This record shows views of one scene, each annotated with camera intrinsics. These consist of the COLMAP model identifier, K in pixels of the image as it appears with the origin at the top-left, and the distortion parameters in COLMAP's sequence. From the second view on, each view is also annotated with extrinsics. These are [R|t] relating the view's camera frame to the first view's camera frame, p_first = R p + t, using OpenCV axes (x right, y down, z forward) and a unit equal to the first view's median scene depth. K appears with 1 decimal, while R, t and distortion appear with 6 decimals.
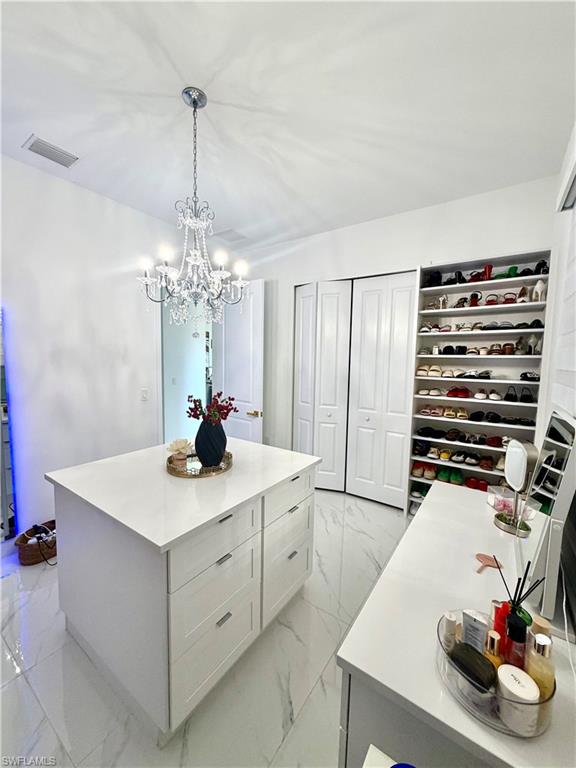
lens RADIAL K [[306.4, 0, 288.5], [0, 306.4, 381.9], [0, 0, 1]] dist [0.000726, 0.000191]
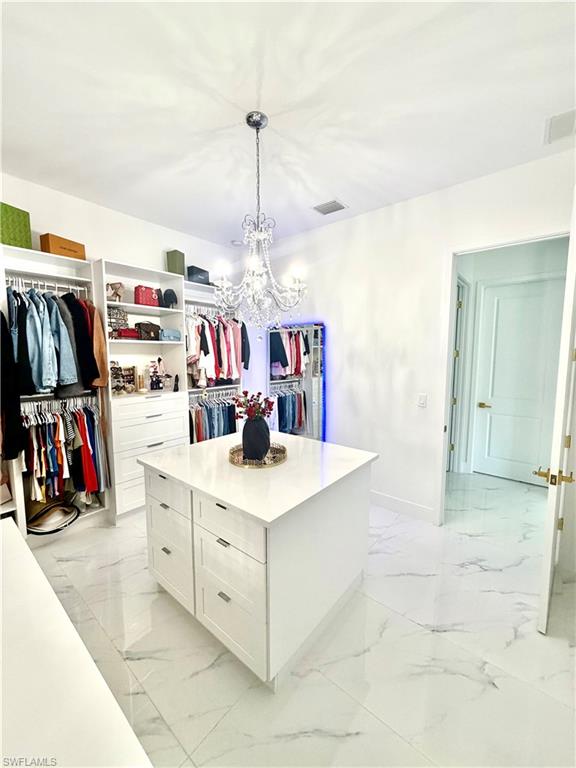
lens RADIAL K [[306.4, 0, 288.5], [0, 306.4, 381.9], [0, 0, 1]] dist [0.000726, 0.000191]
pose [[-0.080349, 0.076630, -0.993817, 0.797128], [-0.078263, 0.993477, 0.082931, -0.097876], [0.993690, 0.084442, -0.073828, 1.209345]]
